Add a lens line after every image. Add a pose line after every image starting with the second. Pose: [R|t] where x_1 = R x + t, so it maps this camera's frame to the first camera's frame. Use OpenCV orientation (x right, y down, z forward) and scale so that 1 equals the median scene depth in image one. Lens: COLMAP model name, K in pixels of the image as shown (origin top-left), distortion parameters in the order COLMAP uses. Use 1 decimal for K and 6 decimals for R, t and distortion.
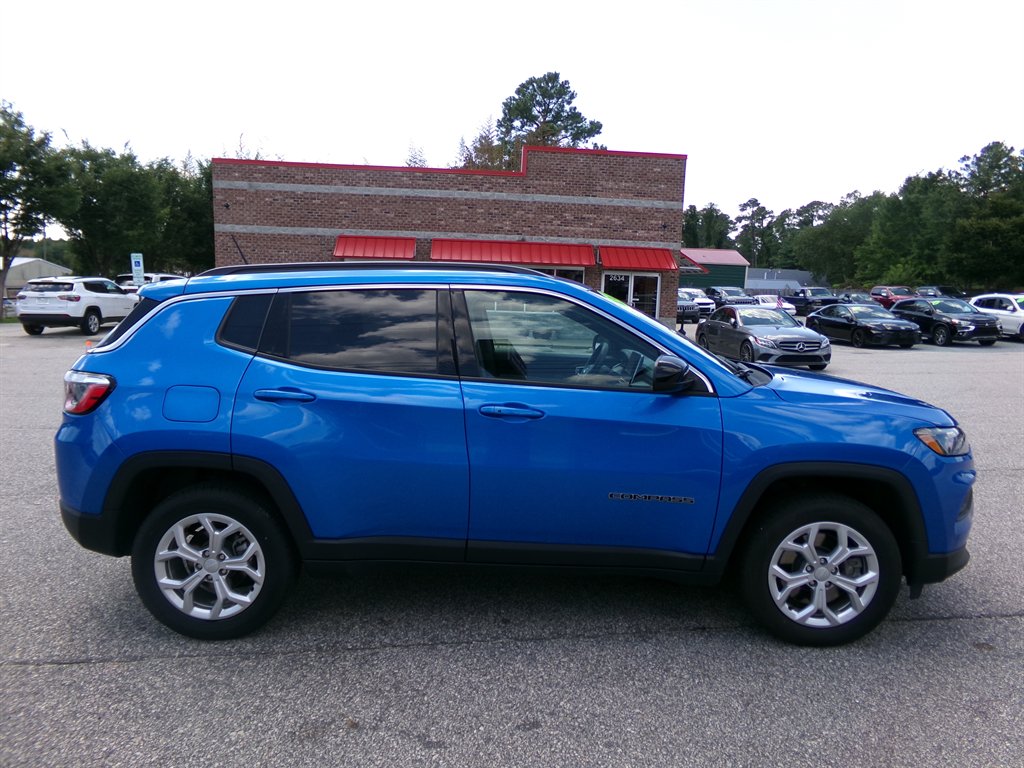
lens RADIAL K [[692.2, 0, 502.4], [0, 692.2, 376.1], [0, 0, 1]] dist [0.006566, 0.005333]
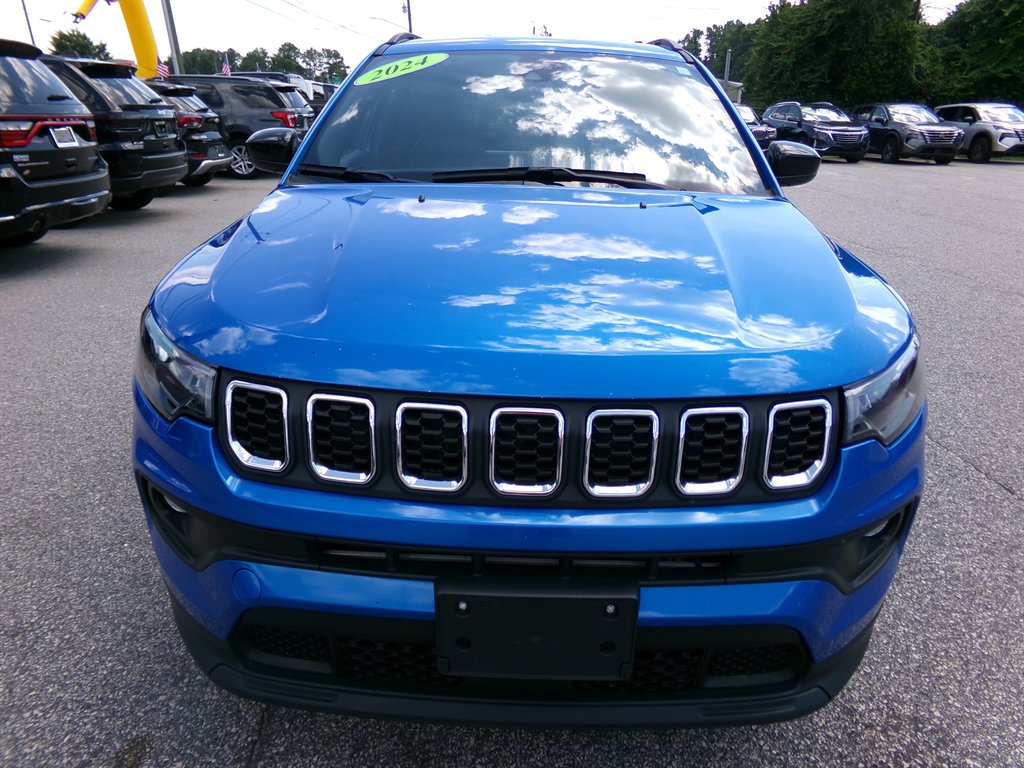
lens RADIAL K [[686.4, 0, 508.7], [0, 686.4, 387.0], [0, 0, 1]] dist [0.001214, 0.008344]
pose [[-0.017919, 0.361945, -0.932027, 0.144196], [-0.132726, 0.923066, 0.361017, -0.010107], [0.990991, 0.130174, 0.031499, 0.166708]]
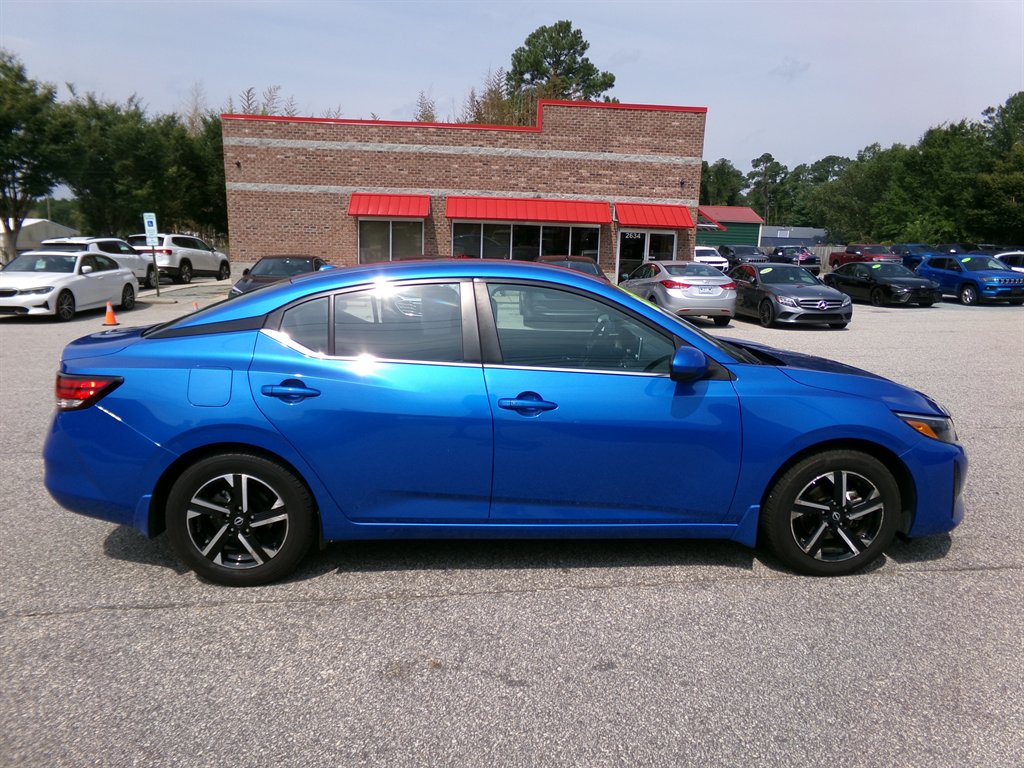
lens RADIAL K [[693.2, 0, 502.3], [0, 693.2, 385.1], [0, 0, 1]] dist [-0.005608, 0.021051]
pose [[0.999944, -0.001614, -0.010503, -0.011443], [0.002338, 0.997593, 0.069302, 0.001080], [0.010366, -0.069323, 0.997540, -0.001188]]
